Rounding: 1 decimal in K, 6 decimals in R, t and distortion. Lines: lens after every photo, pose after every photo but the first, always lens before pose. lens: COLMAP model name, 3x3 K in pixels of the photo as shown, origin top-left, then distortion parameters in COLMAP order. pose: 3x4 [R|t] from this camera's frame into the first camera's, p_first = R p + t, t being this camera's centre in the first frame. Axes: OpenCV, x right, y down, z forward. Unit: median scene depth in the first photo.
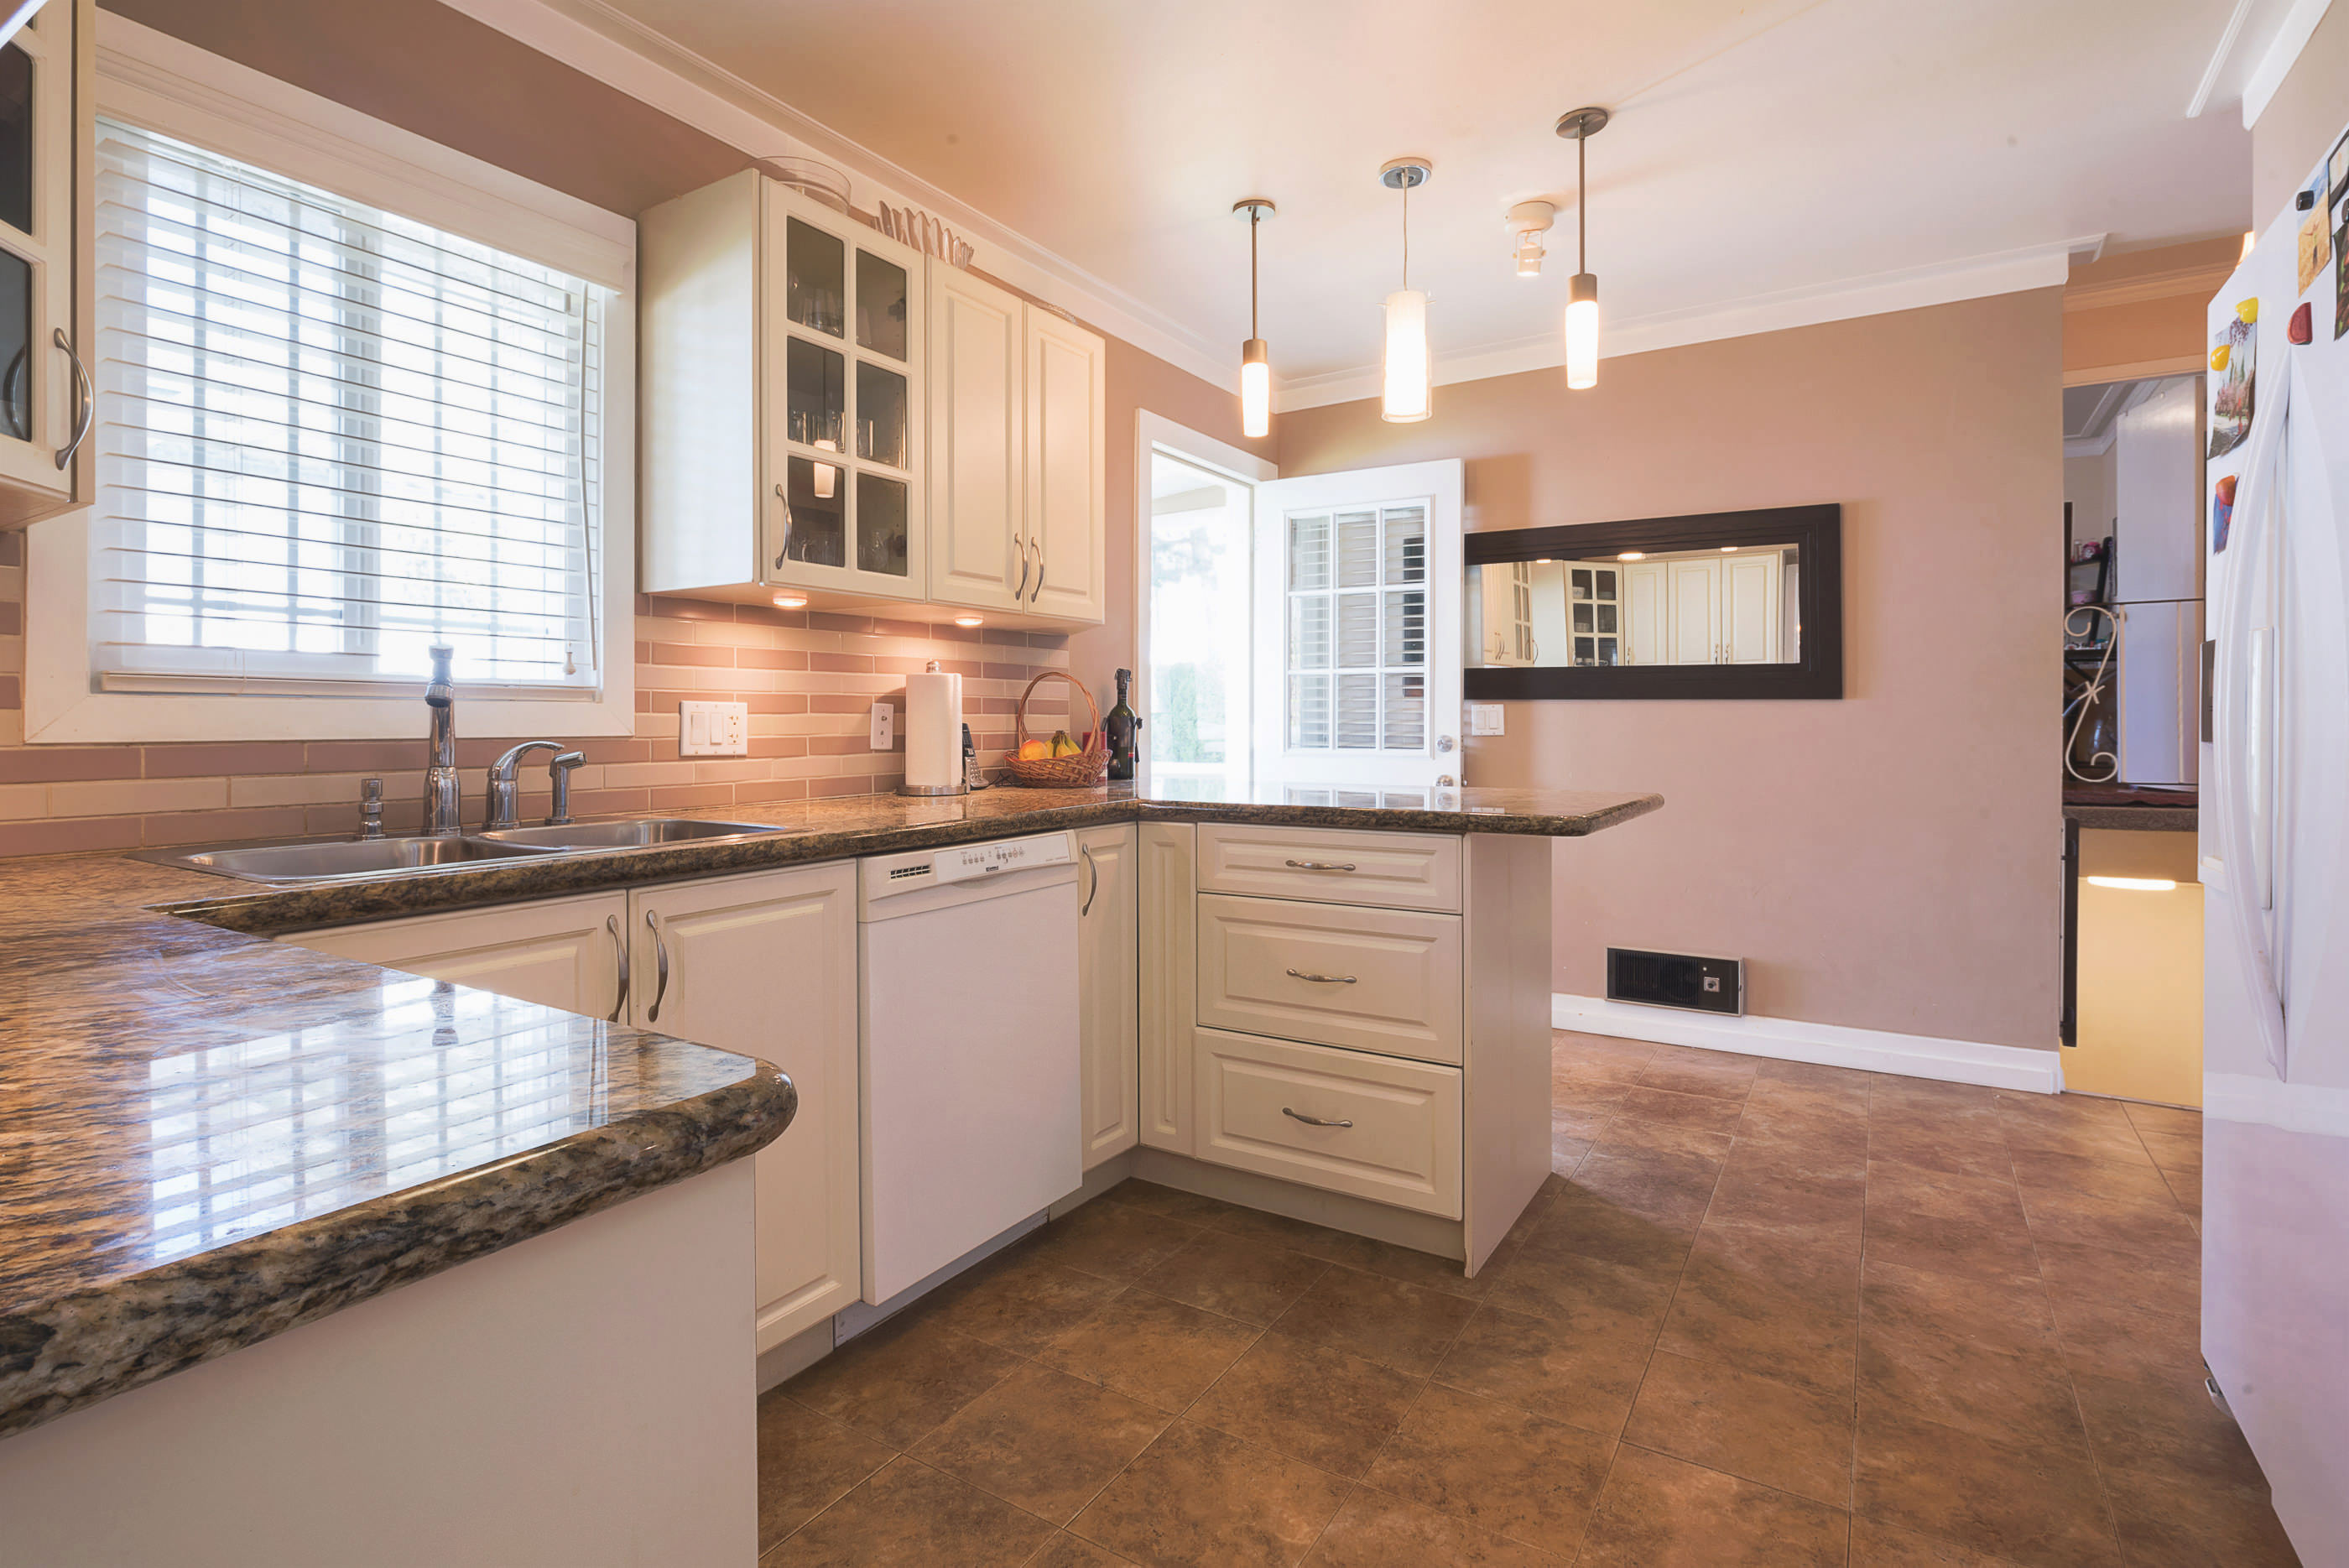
lens RADIAL K [[1151.5, 0, 1161.7], [0, 1151.5, 734.8], [0, 0, 1]] dist [0.001251, -0.000016]
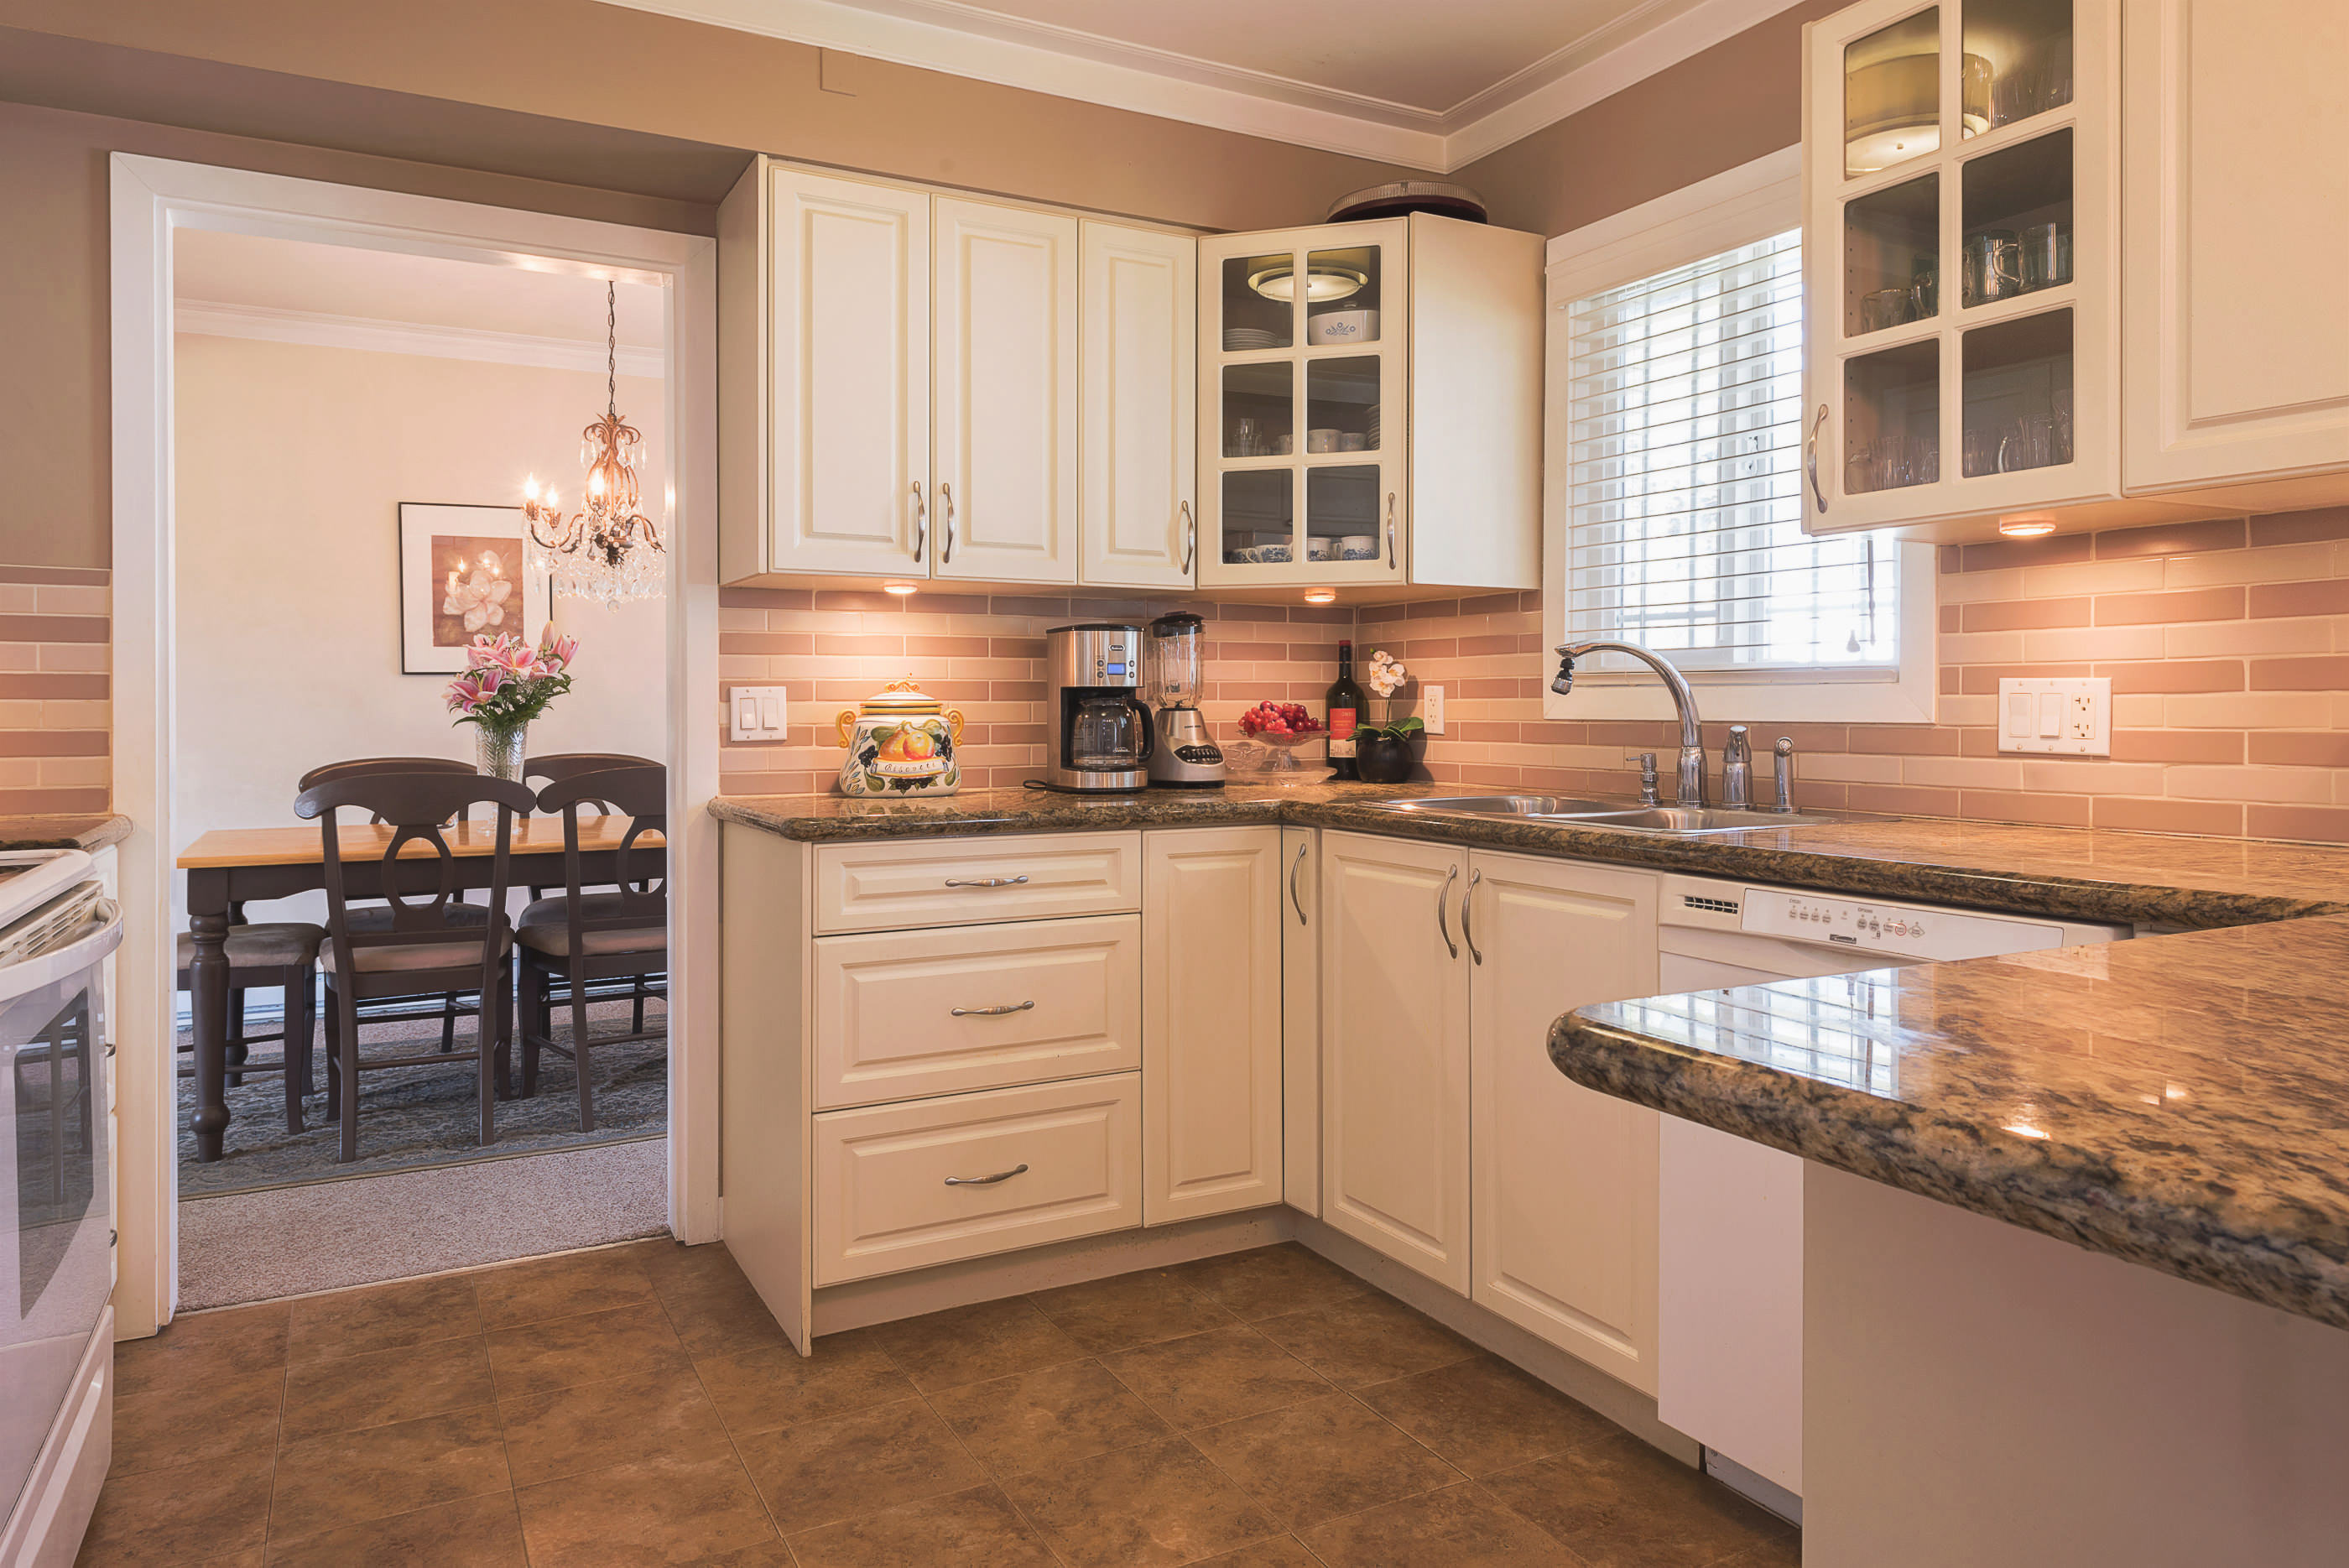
lens RADIAL K [[1378.6, 0, 1109.2], [0, 1378.6, 712.5], [0, 0, 1]] dist [0.006995, 0.000550]
pose [[-0.484651, 0.008086, -0.874670, 0.687141], [-0.005781, 0.999906, 0.012447, -0.015506], [0.874689, 0.011088, -0.484558, 0.969469]]
